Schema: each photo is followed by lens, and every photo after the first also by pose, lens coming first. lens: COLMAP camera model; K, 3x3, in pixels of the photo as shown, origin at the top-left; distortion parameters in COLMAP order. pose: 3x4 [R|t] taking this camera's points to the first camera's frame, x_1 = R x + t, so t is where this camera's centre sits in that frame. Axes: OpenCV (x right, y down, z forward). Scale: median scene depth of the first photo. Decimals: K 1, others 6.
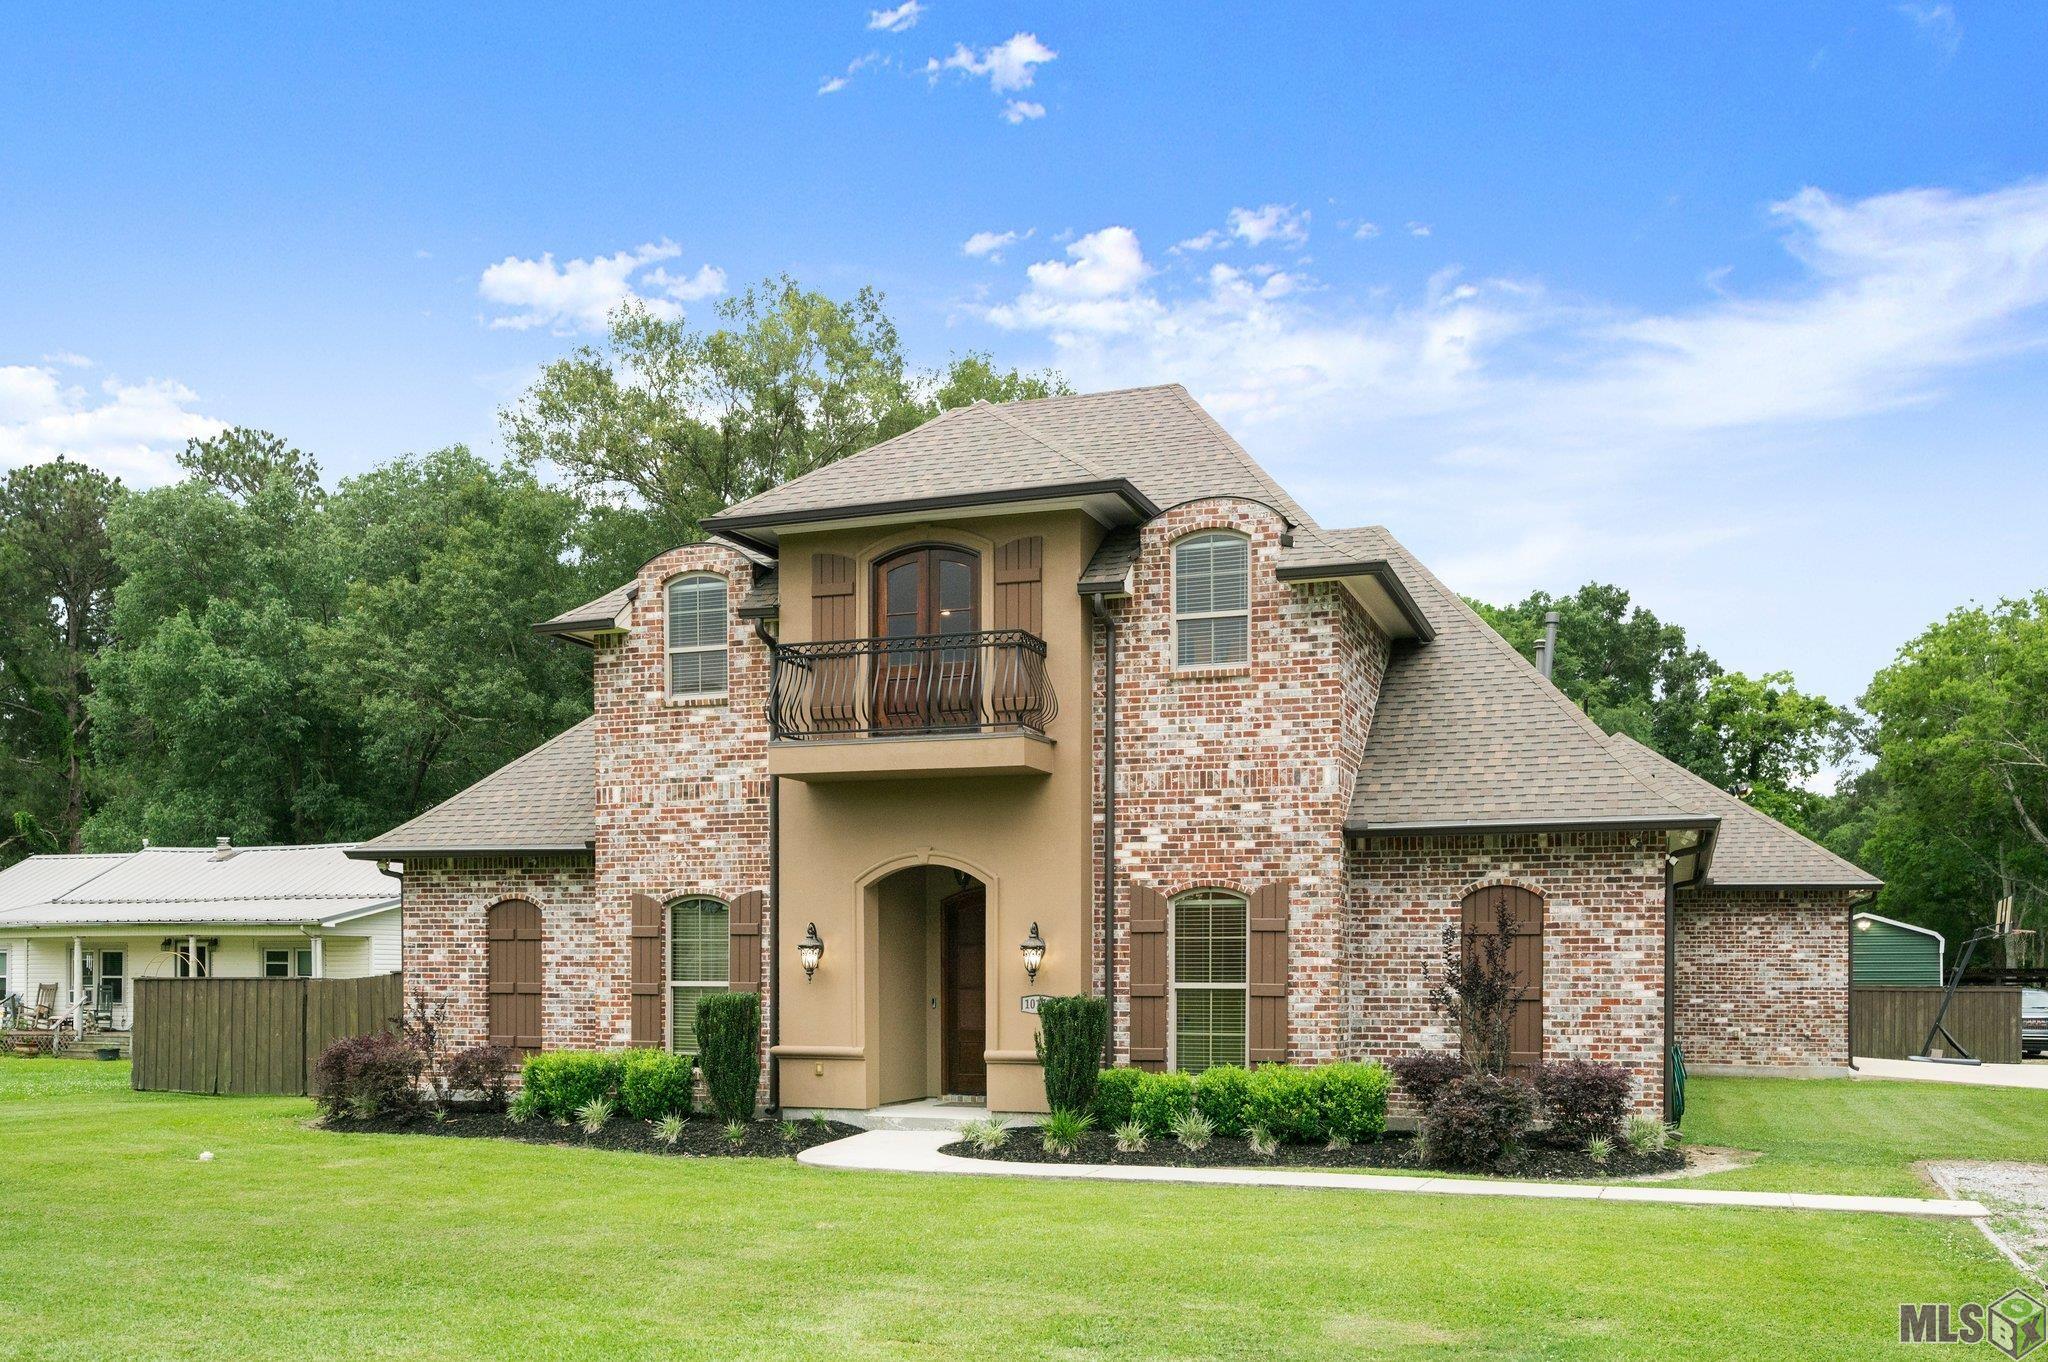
lens RADIAL K [[1832.8, 0, 1024.5], [0, 1832.8, 982.4], [0, 0, 1]] dist [0.002803, 0.005177]
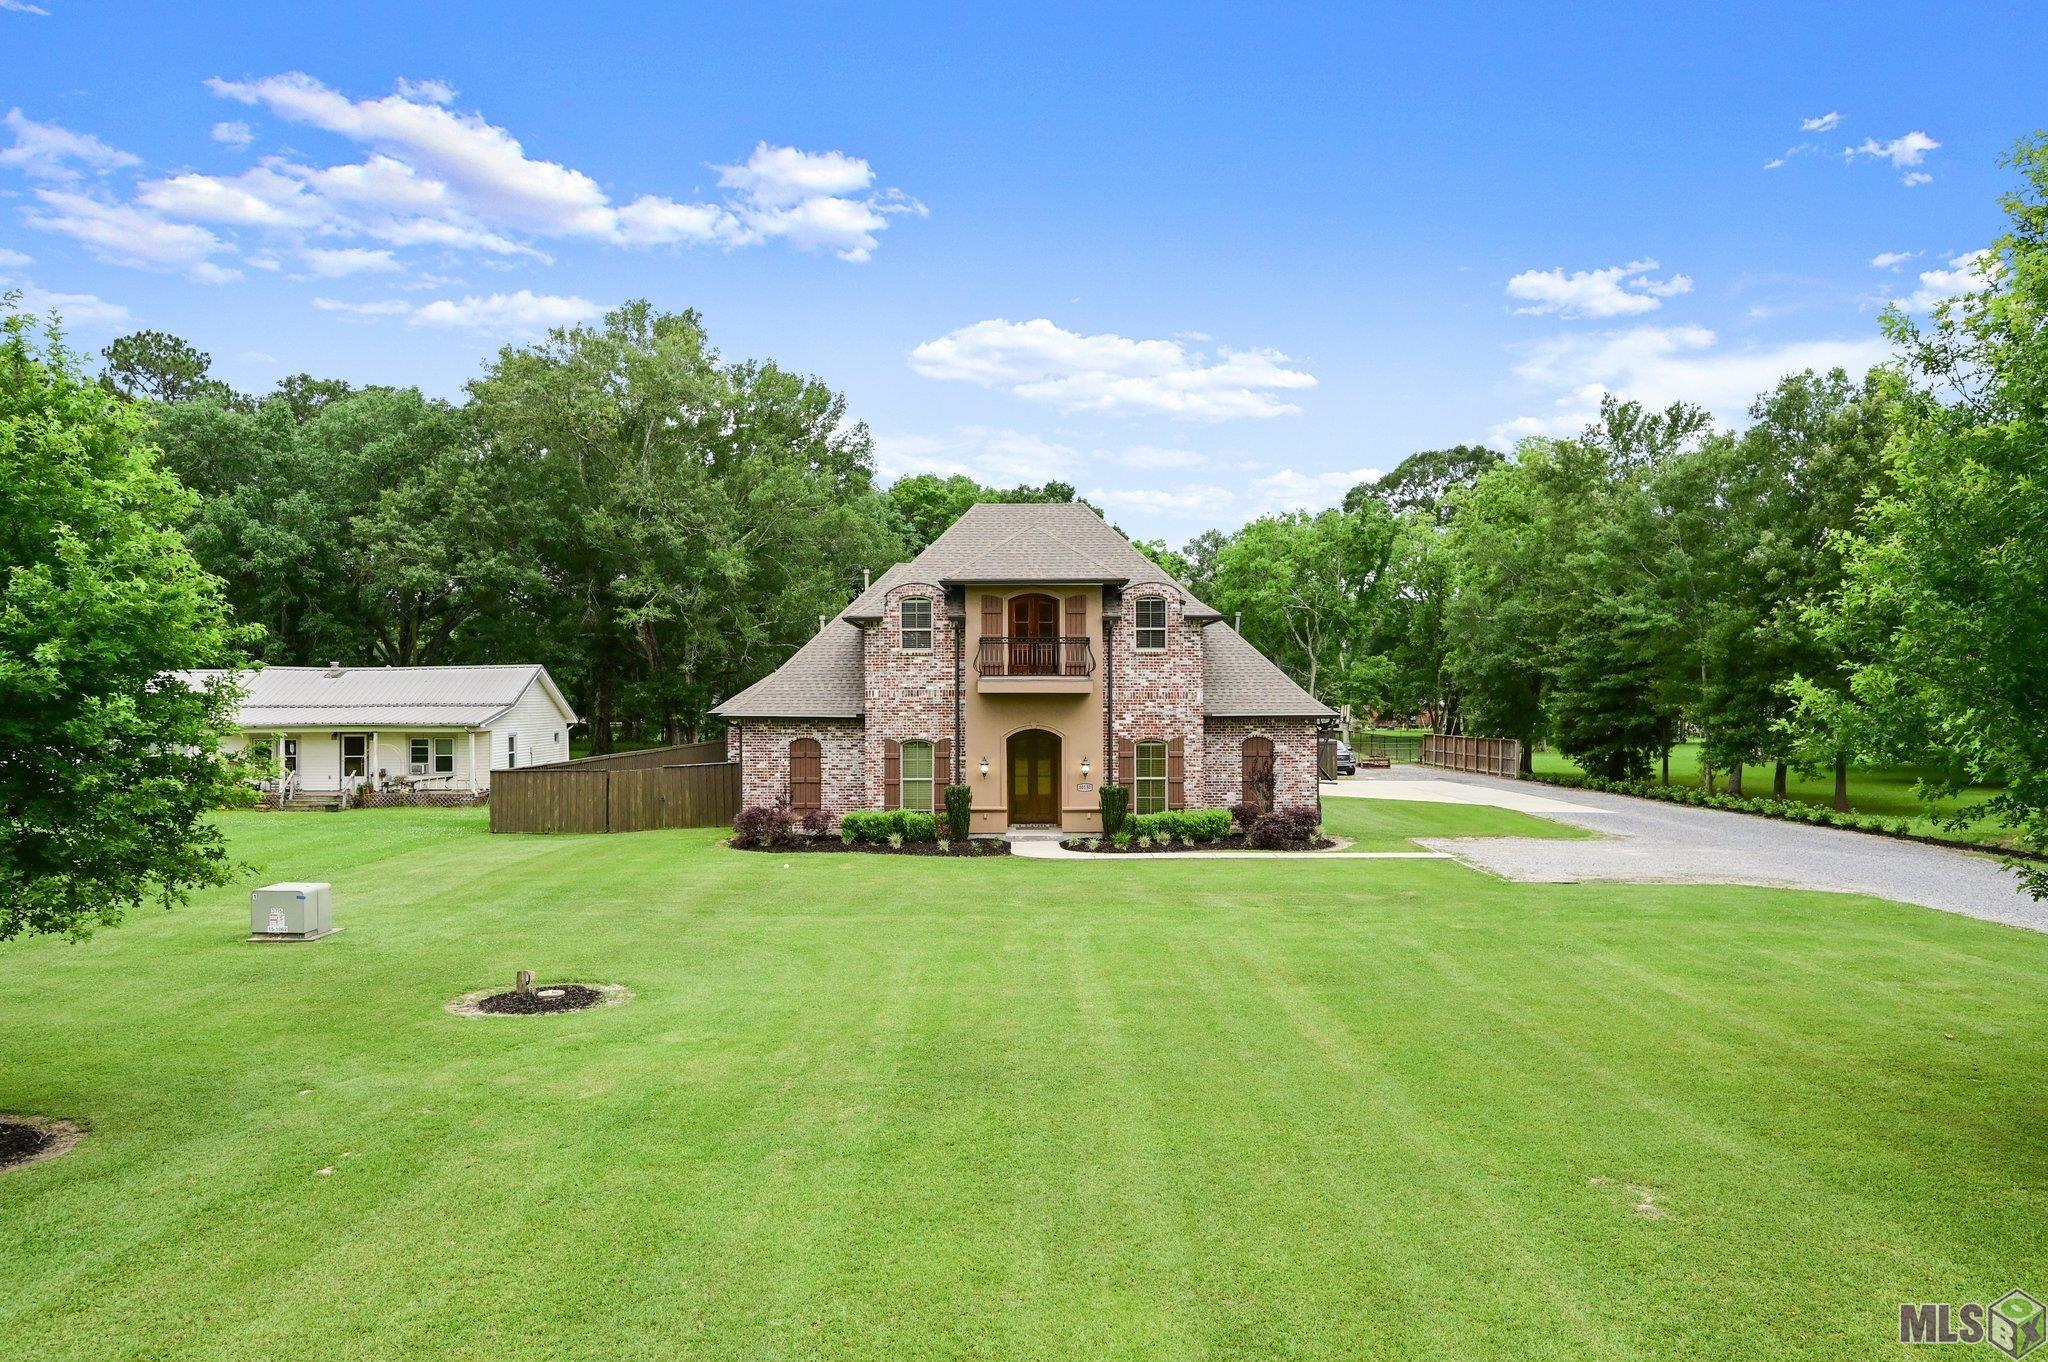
lens RADIAL K [[1346.5, 0, 1024.0], [0, 1346.5, 681.0], [0, 0, 1]] dist [0.002539, 0.000393]
pose [[0.939403, 0.000146, 0.342814, -0.672570], [0.005722, 0.999854, -0.016107, -0.099619], [-0.342766, 0.017093, 0.939265, -0.642387]]
